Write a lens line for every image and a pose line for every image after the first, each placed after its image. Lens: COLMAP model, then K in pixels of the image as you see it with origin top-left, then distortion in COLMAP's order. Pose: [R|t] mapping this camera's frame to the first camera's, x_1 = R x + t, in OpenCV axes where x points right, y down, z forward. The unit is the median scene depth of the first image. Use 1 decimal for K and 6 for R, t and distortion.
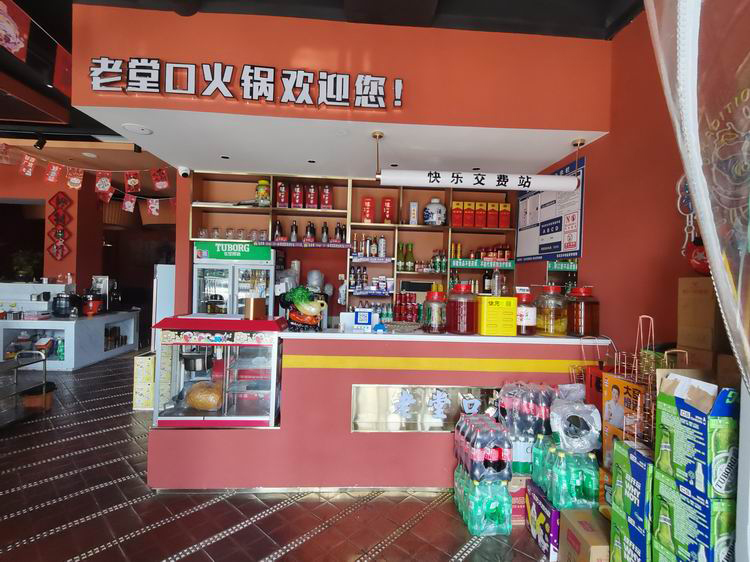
lens RADIAL K [[381.9, 0, 376.3], [0, 381.9, 277.2], [0, 0, 1]] dist [-0.000991, -0.000259]
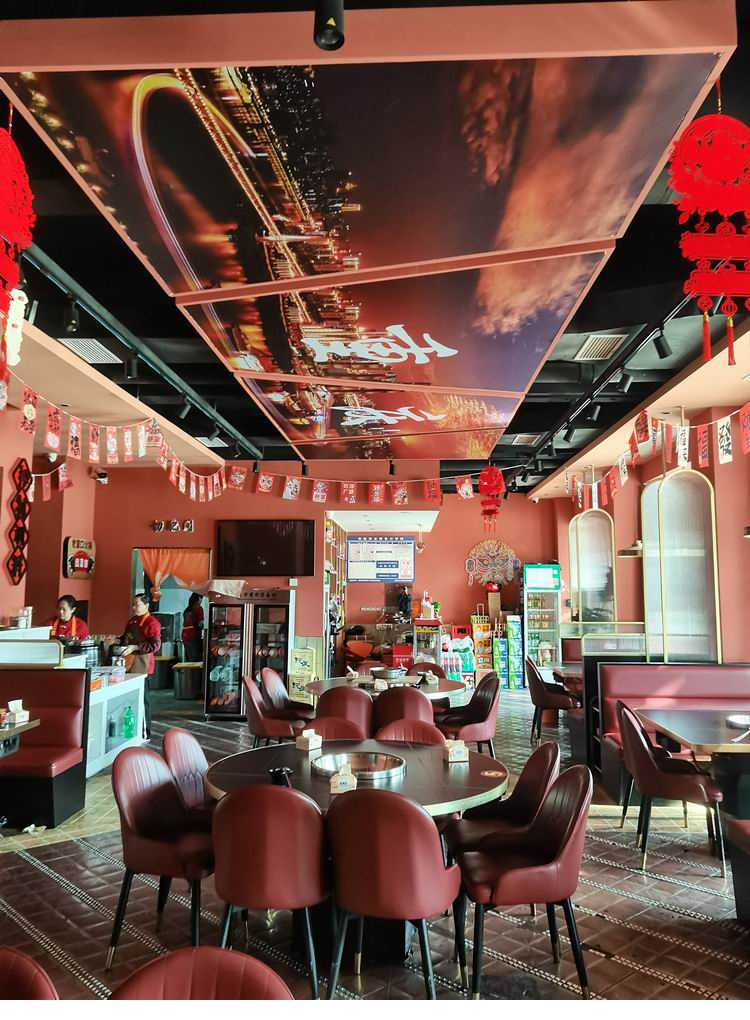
lens RADIAL K [[800.9, 0, 375.0], [0, 800.9, 510.0], [0, 0, 1]] dist [0.003068, -0.002544]
pose [[0.091645, 0.069871, 0.993337, -2.987396], [-0.002893, 0.997550, -0.069901, -0.110184], [-0.995788, 0.003533, 0.091623, 0.604877]]
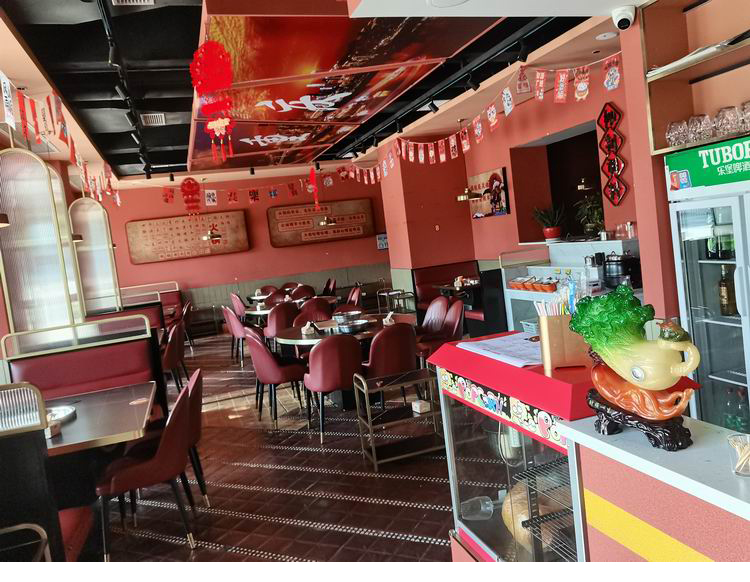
lens RADIAL K [[595.6, 0, 375.0], [0, 595.6, 291.0], [0, 0, 1]] dist [0.011695, -0.001264]
pose [[0.261630, 0.025165, -0.964840, 0.145357], [0.131282, 0.989441, 0.061405, -0.020706], [0.956198, -0.142732, 0.255564, 0.447951]]
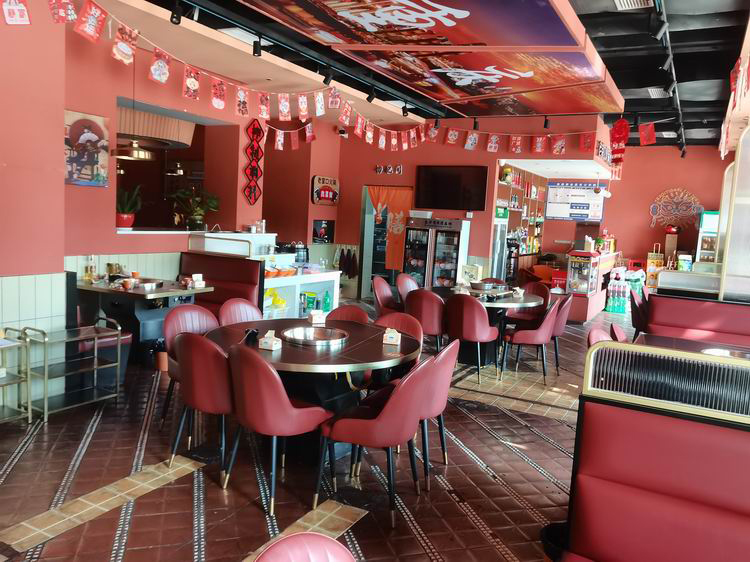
lens RADIAL K [[595.6, 0, 375.0], [0, 595.6, 291.0], [0, 0, 1]] dist [0.011695, -0.001264]
pose [[0.521821, -0.105984, 0.846446, -2.810521], [-0.044928, 0.987461, 0.151338, -0.102789], [-0.851871, -0.117000, 0.510516, 0.142269]]
